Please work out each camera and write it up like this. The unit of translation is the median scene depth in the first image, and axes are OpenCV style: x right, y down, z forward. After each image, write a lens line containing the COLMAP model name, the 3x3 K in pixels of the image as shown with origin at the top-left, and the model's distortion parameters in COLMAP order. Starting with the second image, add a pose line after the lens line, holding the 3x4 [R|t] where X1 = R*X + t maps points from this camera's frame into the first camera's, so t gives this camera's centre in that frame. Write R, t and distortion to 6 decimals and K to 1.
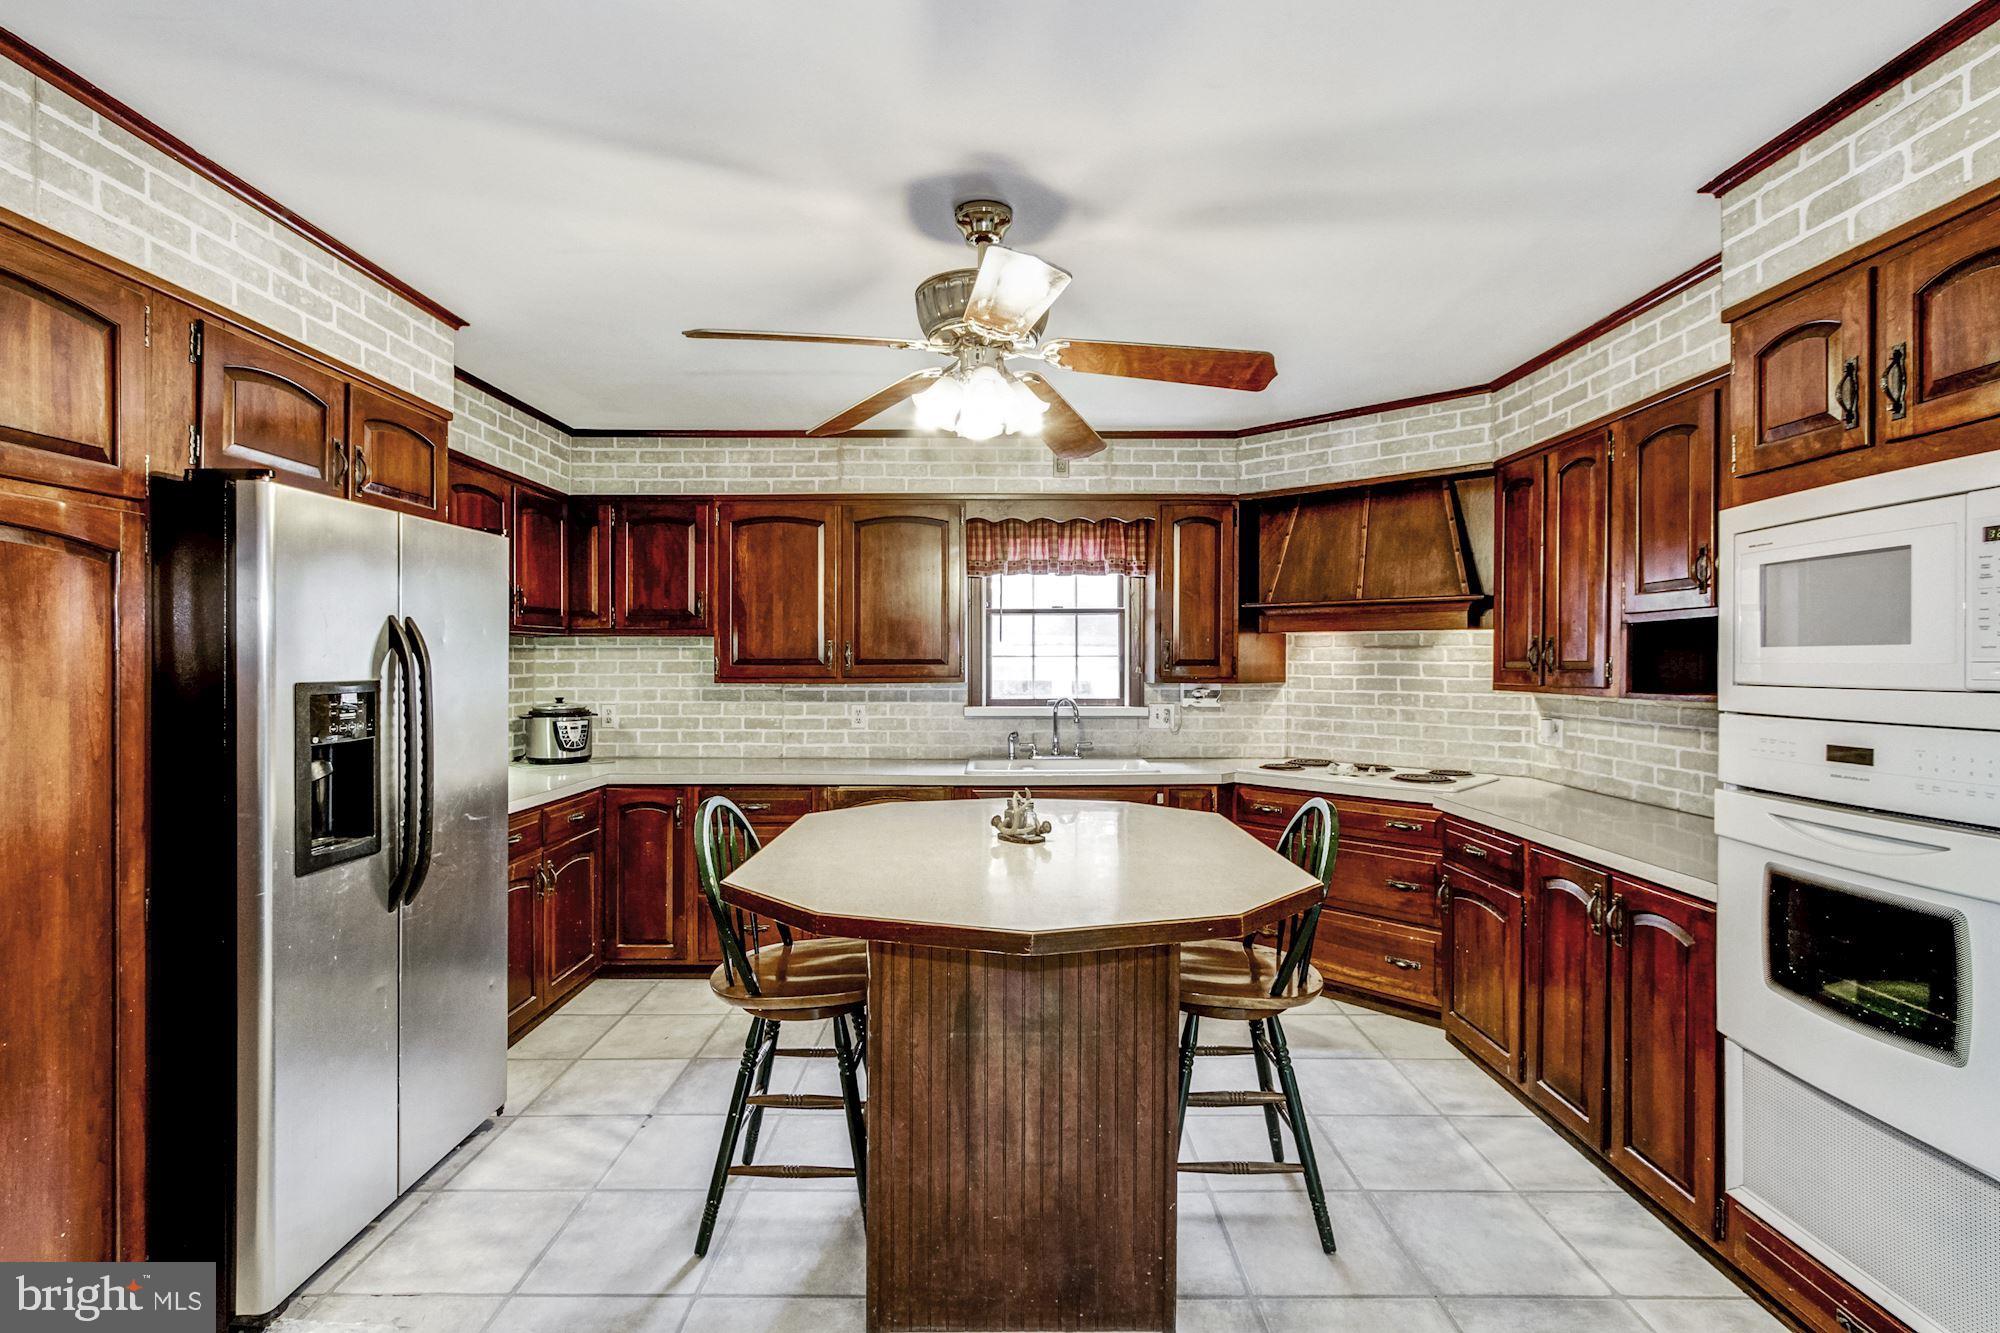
lens RADIAL K [[924.9, 0, 999.5], [0, 924.9, 665.5], [0, 0, 1]] dist [-0.008372, 0.003016]
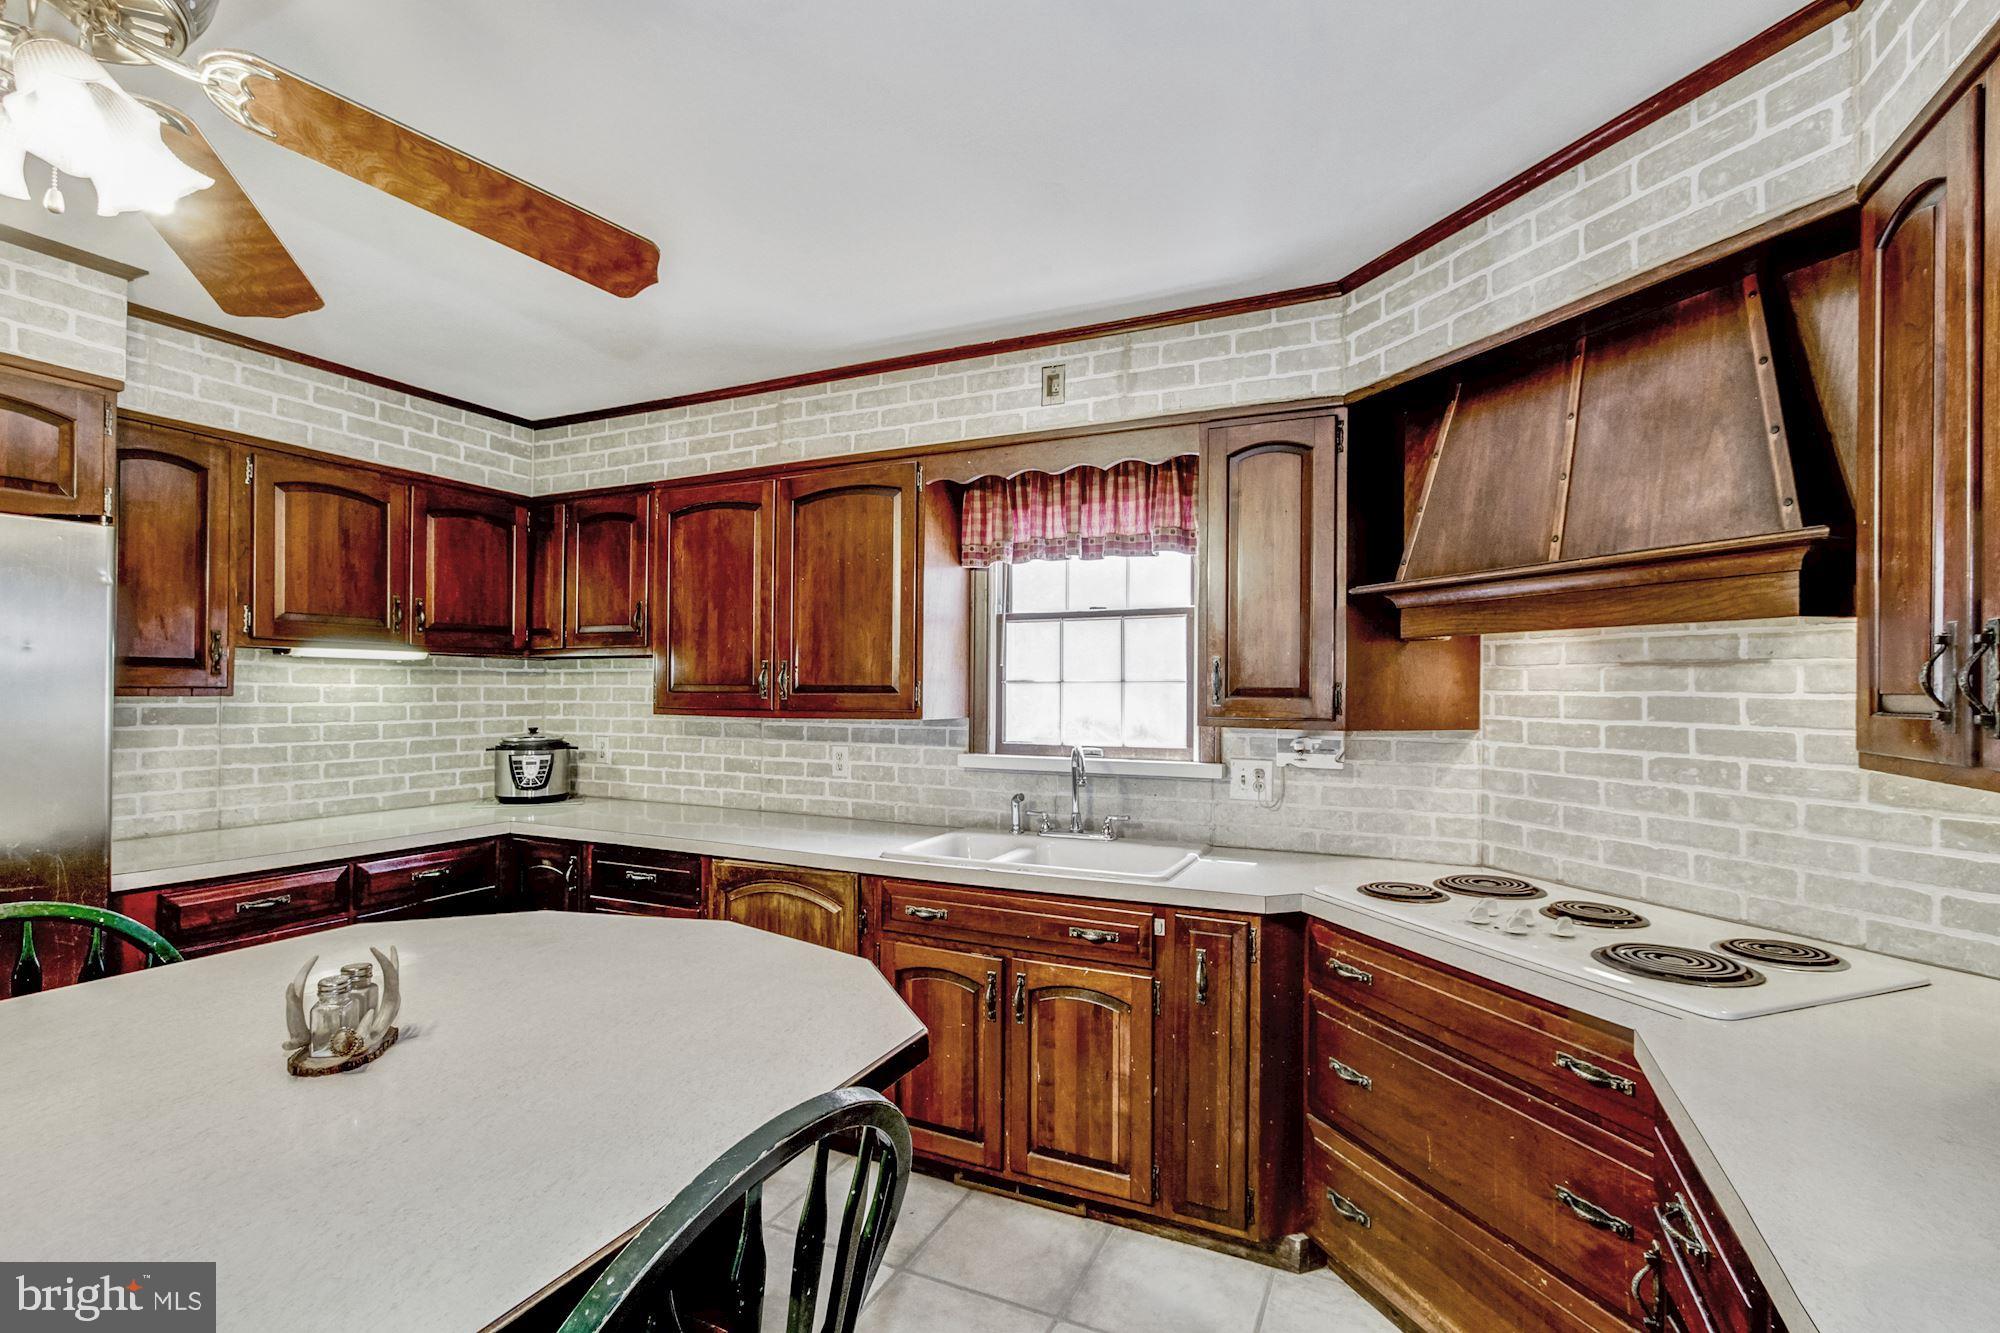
lens RADIAL K [[924.9, 0, 986.9], [0, 924.9, 680.1], [0, 0, 1]] dist [-0.008372, 0.003016]
pose [[0.901407, 0.000367, -0.432972, 0.297406], [-0.006909, 0.999884, -0.013538, -0.001917], [0.432917, 0.015194, 0.901306, 0.391689]]
